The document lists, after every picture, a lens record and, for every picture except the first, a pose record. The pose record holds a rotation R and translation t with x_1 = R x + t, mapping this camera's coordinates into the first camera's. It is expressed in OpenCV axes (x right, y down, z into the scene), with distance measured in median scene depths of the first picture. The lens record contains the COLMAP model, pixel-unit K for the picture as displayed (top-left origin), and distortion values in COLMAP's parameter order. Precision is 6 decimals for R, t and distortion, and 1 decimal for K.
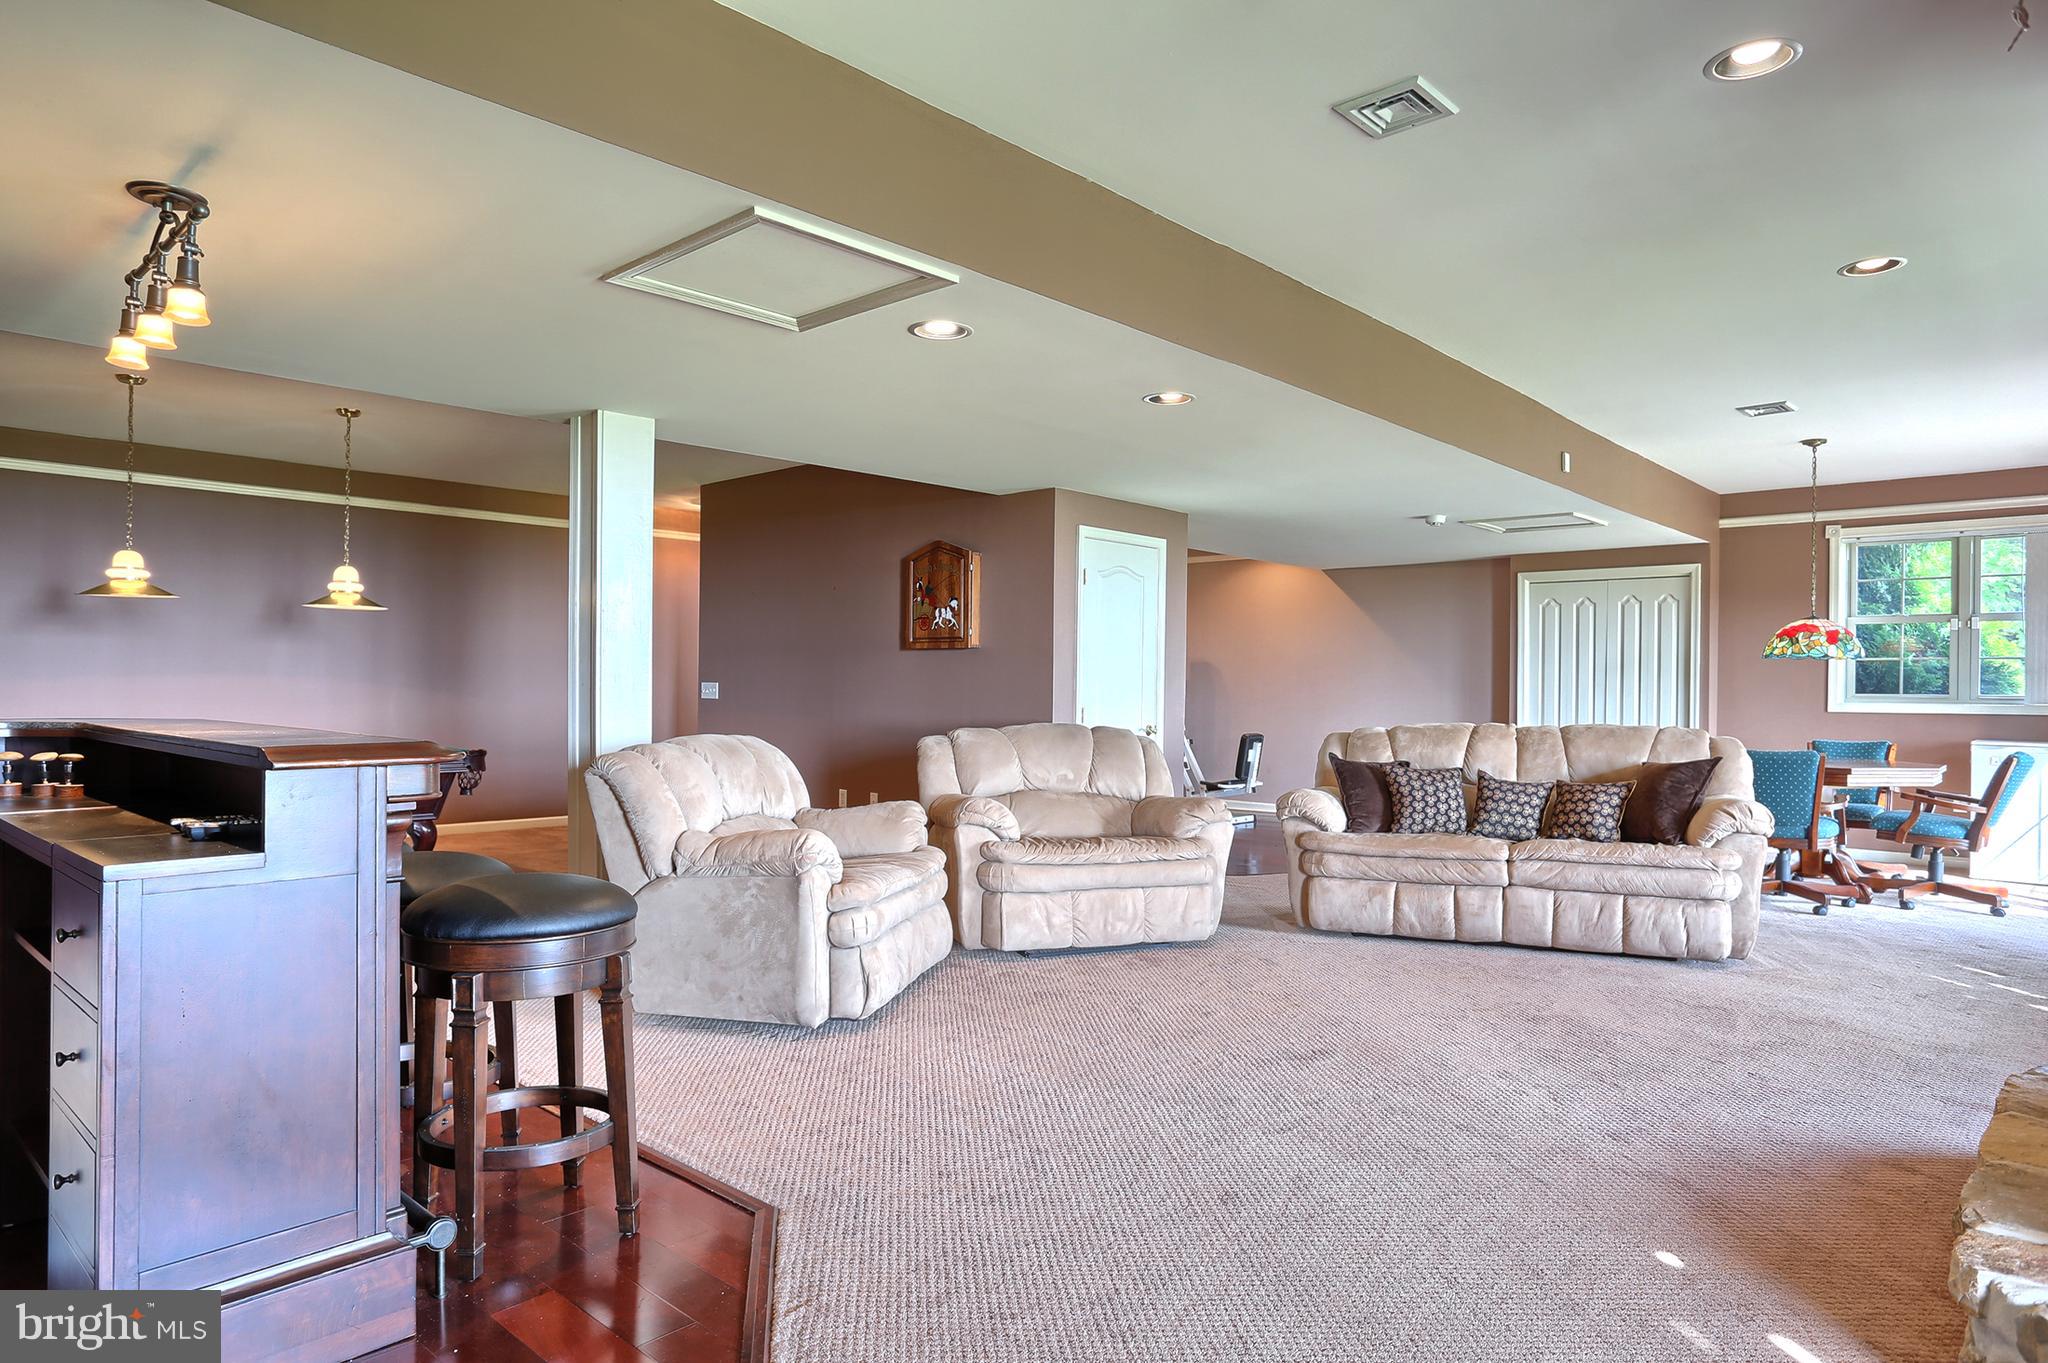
lens RADIAL K [[1234.8, 0, 1024.0], [0, 1234.8, 681.5], [0, 0, 1]] dist [-0.002023, -0.000384]
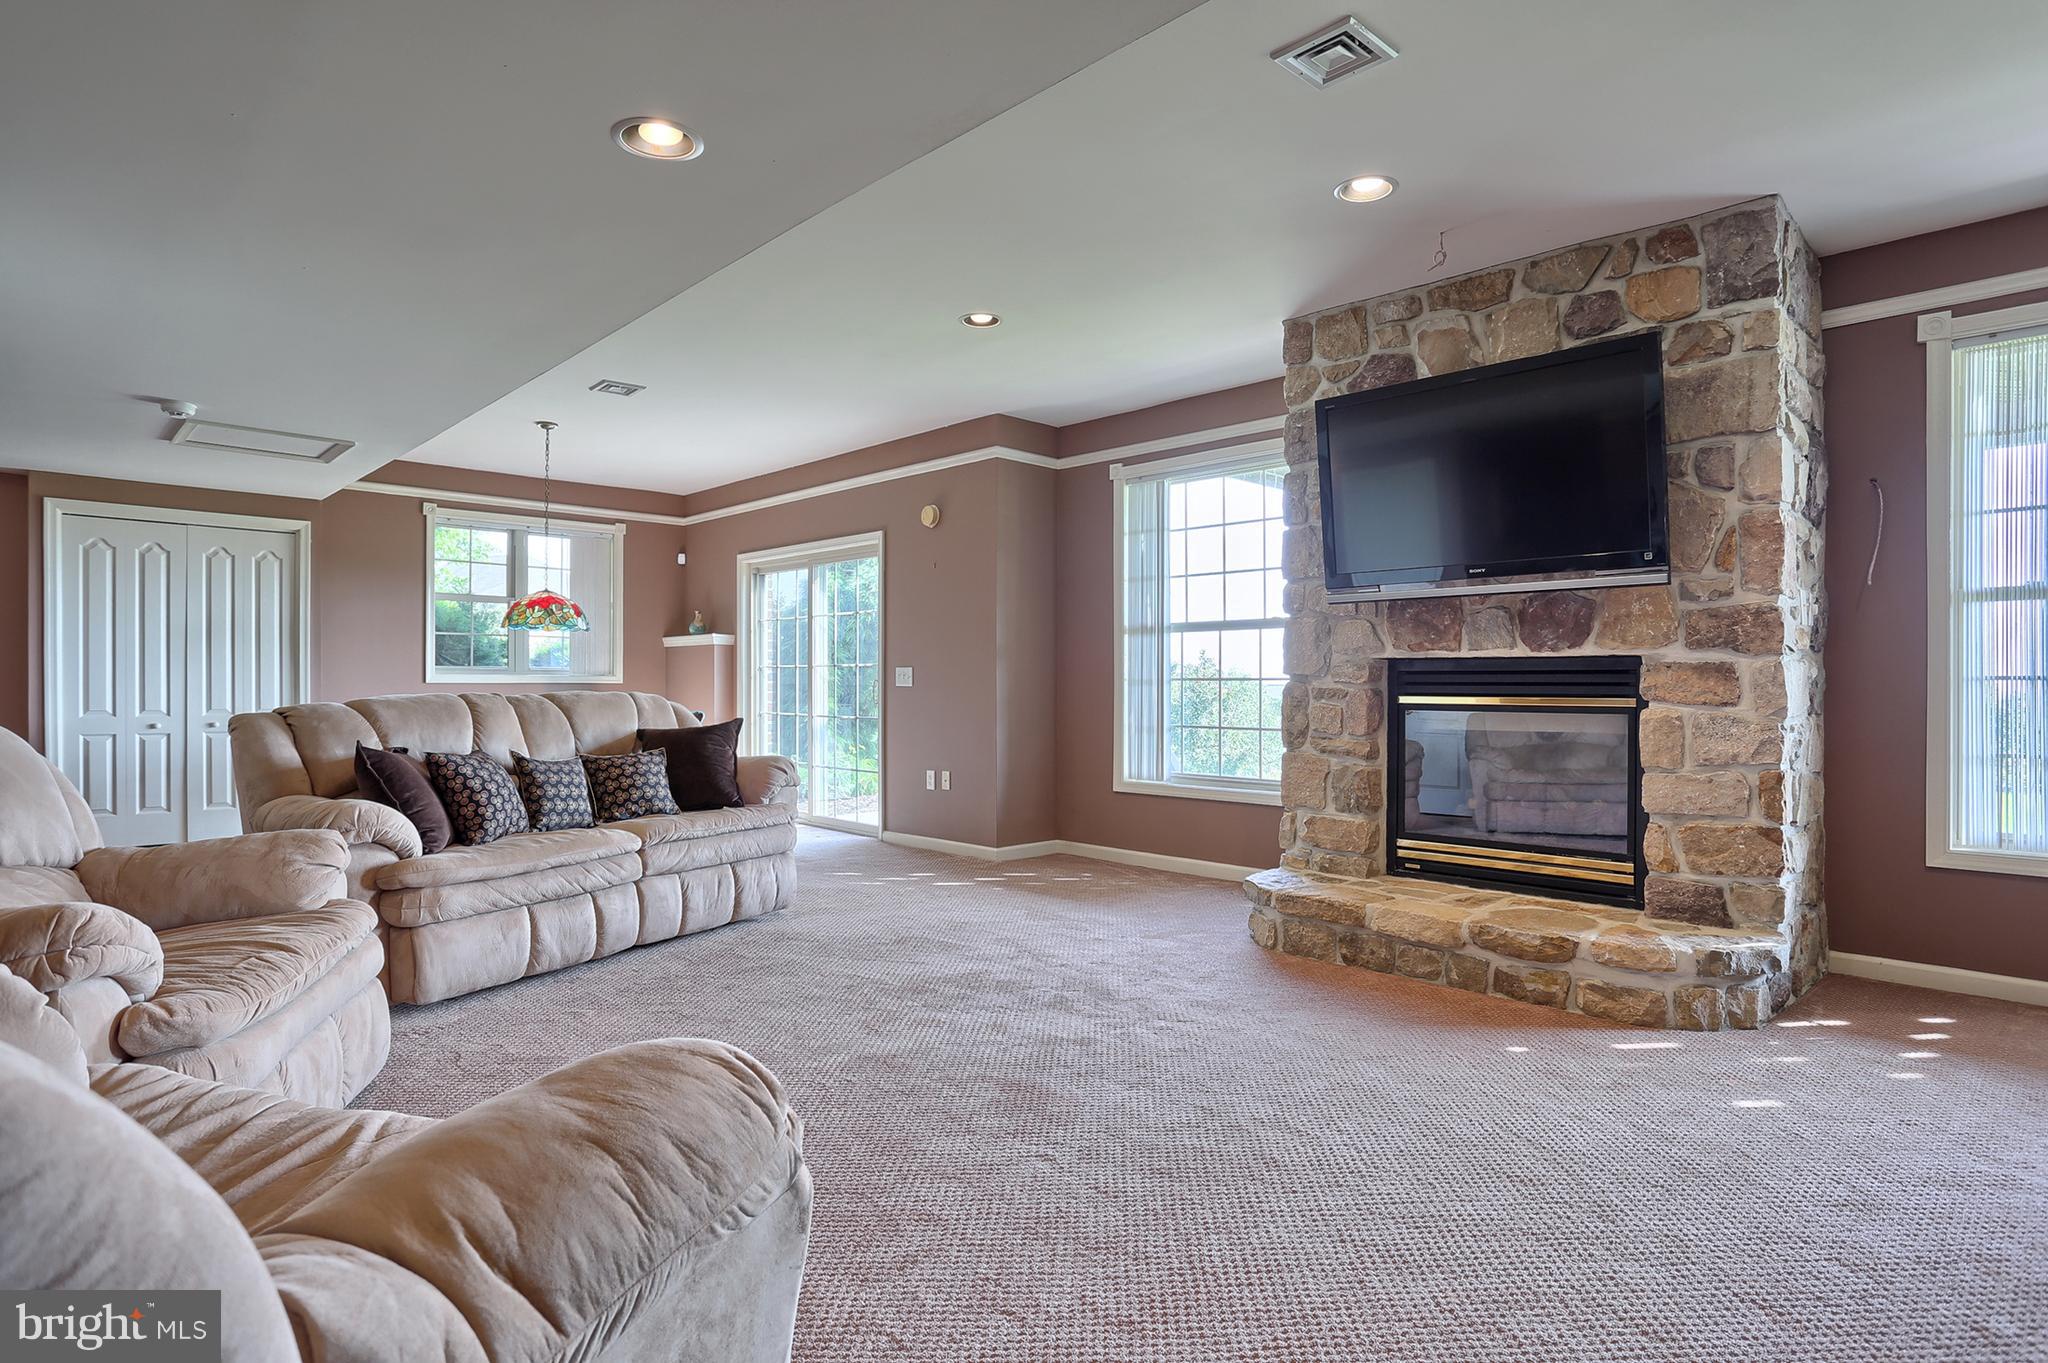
lens RADIAL K [[1105.5, 0, 1024.0], [0, 1105.5, 681.5], [0, 0, 1]] dist [-0.061700, 0.039421]
pose [[0.065765, -0.003864, 0.997828, -0.334548], [-0.007542, 0.999962, 0.004369, 0.022982], [-0.997807, -0.007813, 0.065733, 0.666404]]
